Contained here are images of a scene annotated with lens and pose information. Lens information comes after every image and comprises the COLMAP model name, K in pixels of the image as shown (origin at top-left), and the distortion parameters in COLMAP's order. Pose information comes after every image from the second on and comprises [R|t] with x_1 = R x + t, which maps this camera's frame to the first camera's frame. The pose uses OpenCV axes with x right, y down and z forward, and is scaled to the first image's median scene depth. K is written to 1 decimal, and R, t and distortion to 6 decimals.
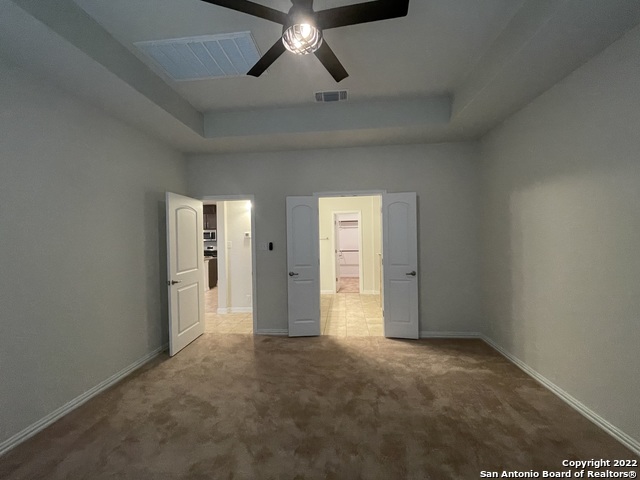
lens RADIAL K [[260.8, 0, 317.6], [0, 260.8, 239.1], [0, 0, 1]] dist [-0.002369, 0.000899]
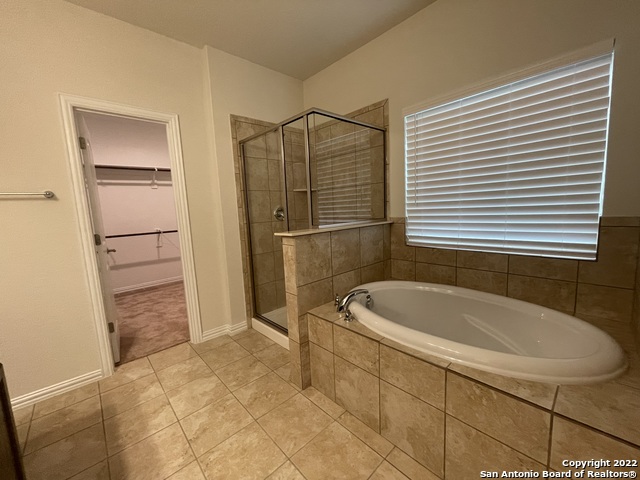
lens RADIAL K [[260.8, 0, 317.6], [0, 260.8, 239.1], [0, 0, 1]] dist [-0.002369, 0.000899]
pose [[0.637351, -0.102985, 0.763661, 0.003094], [0.042525, 0.994220, 0.098586, 0.027066], [-0.769400, -0.030359, 0.638046, 0.604925]]
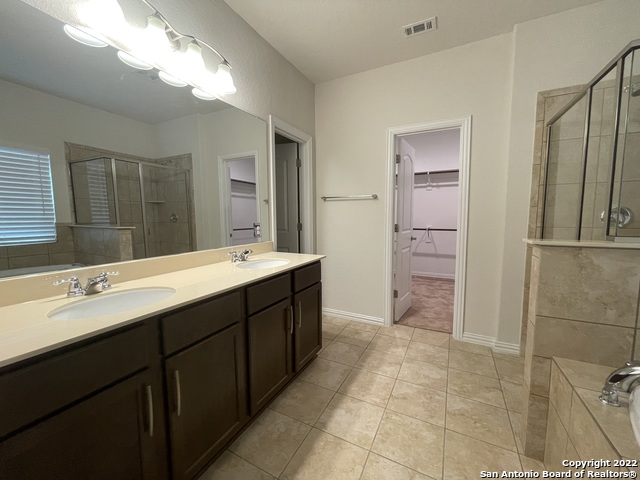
lens RADIAL K [[260.8, 0, 317.6], [0, 260.8, 239.1], [0, 0, 1]] dist [-0.002369, 0.000899]
pose [[0.942204, 0.044885, -0.332020, 0.091768], [-0.017474, 0.996220, 0.085090, 0.030703], [0.334584, -0.074370, 0.939427, 0.558316]]
